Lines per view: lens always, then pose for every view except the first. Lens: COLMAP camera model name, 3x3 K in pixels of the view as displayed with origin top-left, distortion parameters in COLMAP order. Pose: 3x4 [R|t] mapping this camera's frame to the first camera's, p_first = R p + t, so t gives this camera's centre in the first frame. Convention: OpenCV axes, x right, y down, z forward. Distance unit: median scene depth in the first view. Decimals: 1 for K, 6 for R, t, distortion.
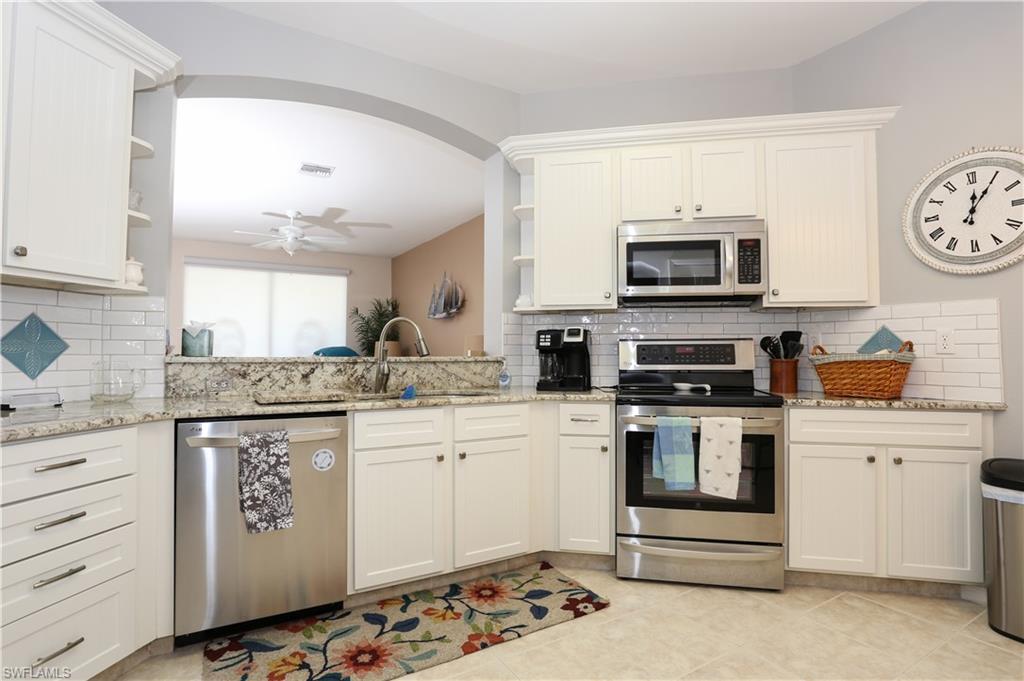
lens RADIAL K [[525.0, 0, 512.0], [0, 525.0, 340.5], [0, 0, 1]] dist [-0.002074, 0.001772]
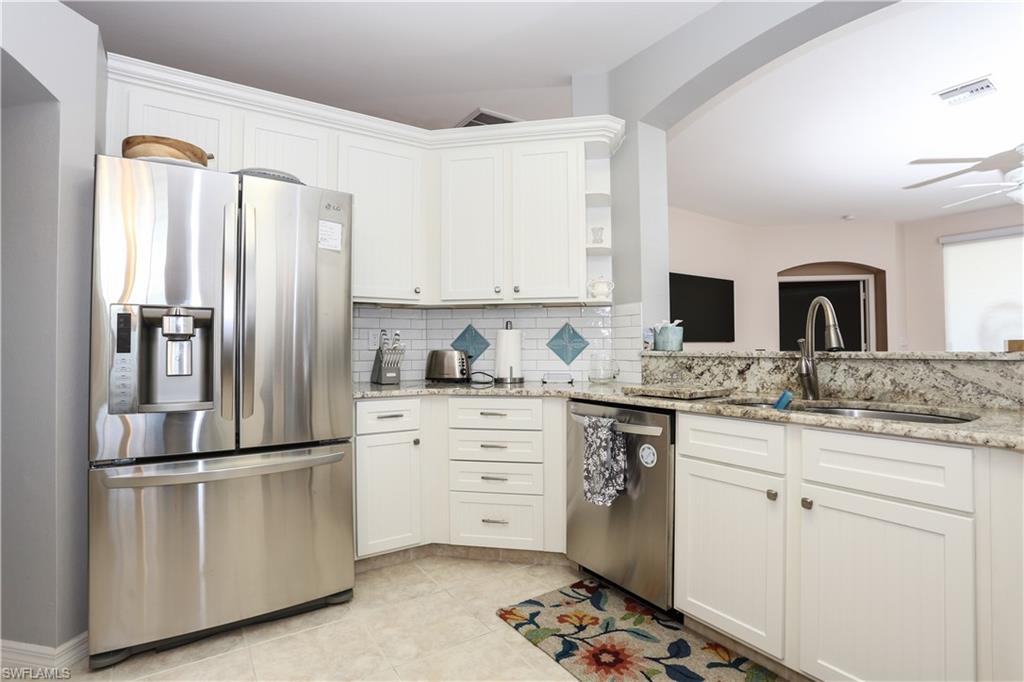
lens RADIAL K [[525.0, 0, 512.0], [0, 525.0, 341.0], [0, 0, 1]] dist [-0.002074, 0.001772]
pose [[0.050582, -0.015222, -0.998604, 0.587734], [0.033195, 0.999357, -0.013552, 0.015183], [0.998168, -0.032463, 0.051055, 0.661882]]
